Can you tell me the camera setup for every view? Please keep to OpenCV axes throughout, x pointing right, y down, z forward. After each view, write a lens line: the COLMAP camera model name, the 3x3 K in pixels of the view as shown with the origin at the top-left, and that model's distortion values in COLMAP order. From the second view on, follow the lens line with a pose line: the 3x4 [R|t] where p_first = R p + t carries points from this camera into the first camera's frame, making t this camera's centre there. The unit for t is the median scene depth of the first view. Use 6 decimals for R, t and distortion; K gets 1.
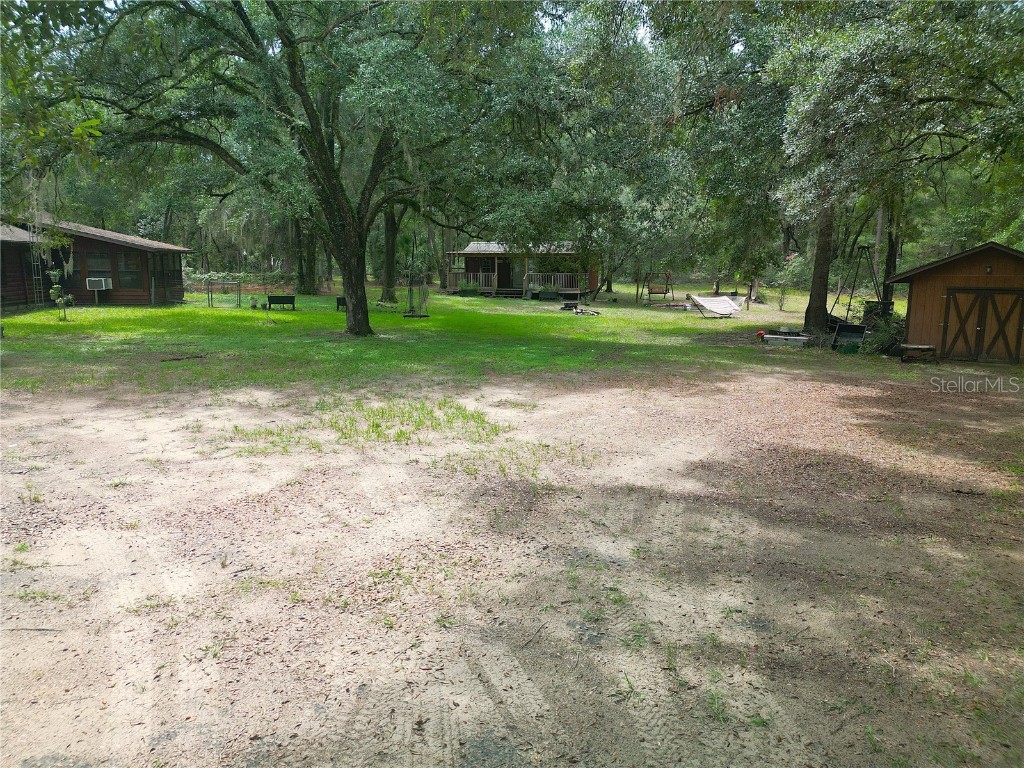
lens RADIAL K [[714.8, 0, 511.5], [0, 714.8, 383.9], [0, 0, 1]] dist [0.039079, -0.001670]
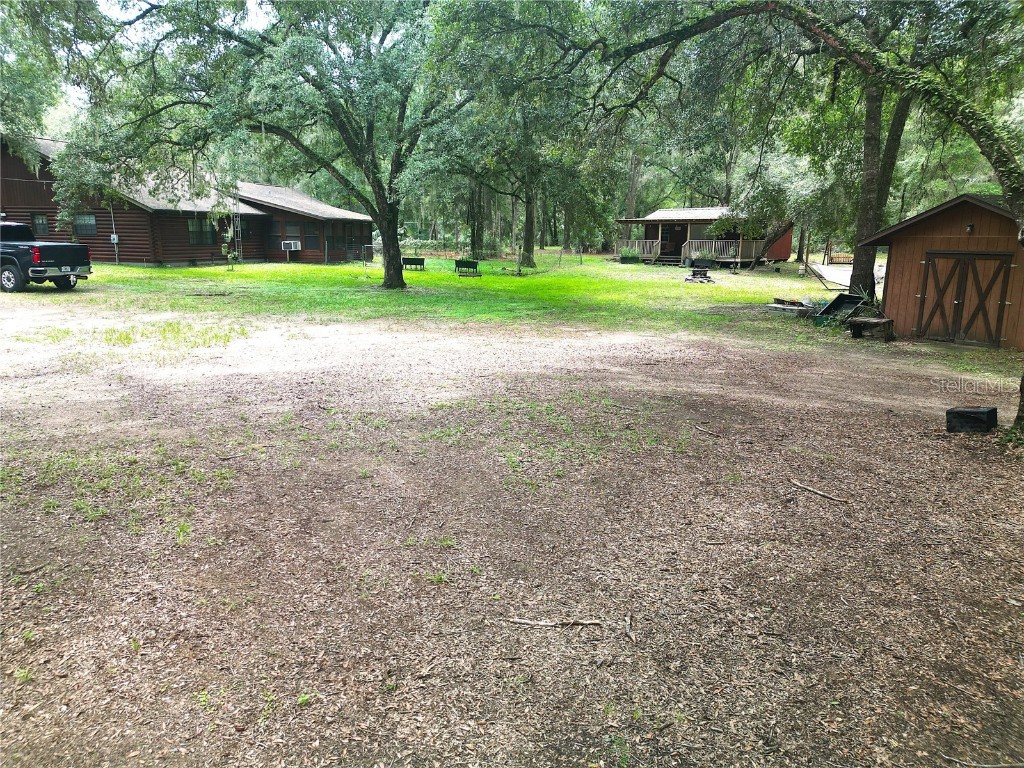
lens RADIAL K [[714.8, 0, 511.9], [0, 714.8, 383.1], [0, 0, 1]] dist [0.039079, -0.001670]
pose [[0.893776, 0.091573, -0.439066, 0.553928], [-0.075686, 0.995690, 0.053596, 0.008793], [0.442082, -0.014672, 0.896855, 0.042497]]
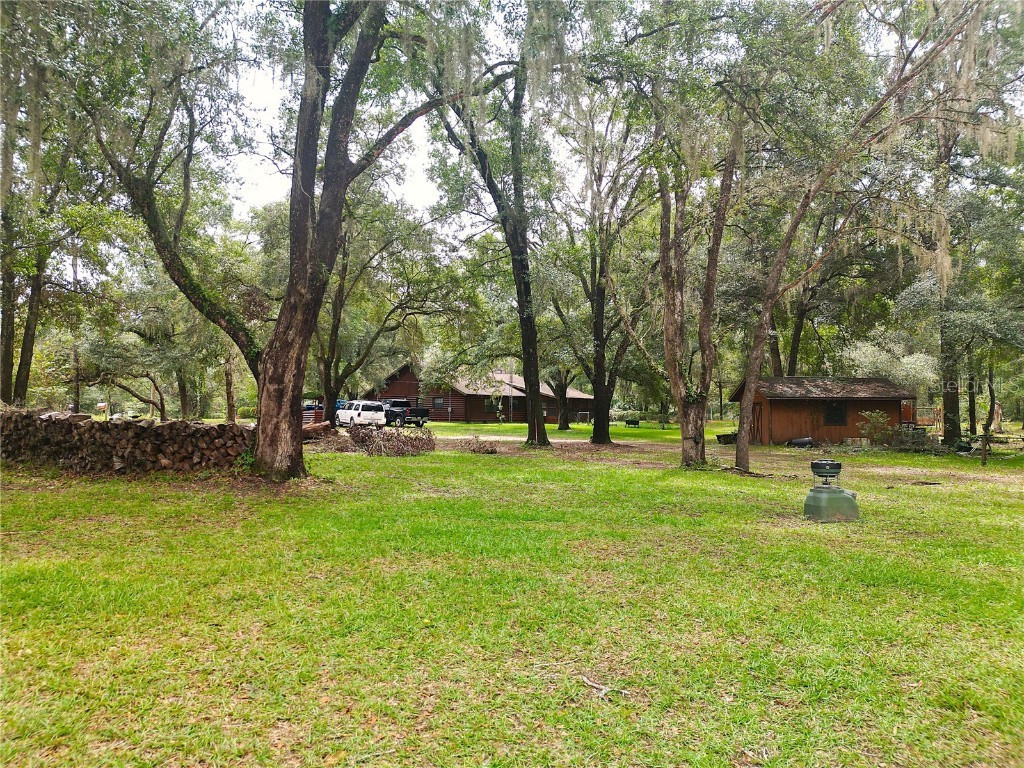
lens RADIAL K [[714.8, 0, 511.5], [0, 714.8, 384.2], [0, 0, 1]] dist [0.039079, -0.001670]
pose [[0.603285, -0.031400, -0.796907, 1.728540], [-0.143536, 0.978633, -0.147222, 0.162261], [0.784503, 0.203202, 0.585888, -0.550361]]
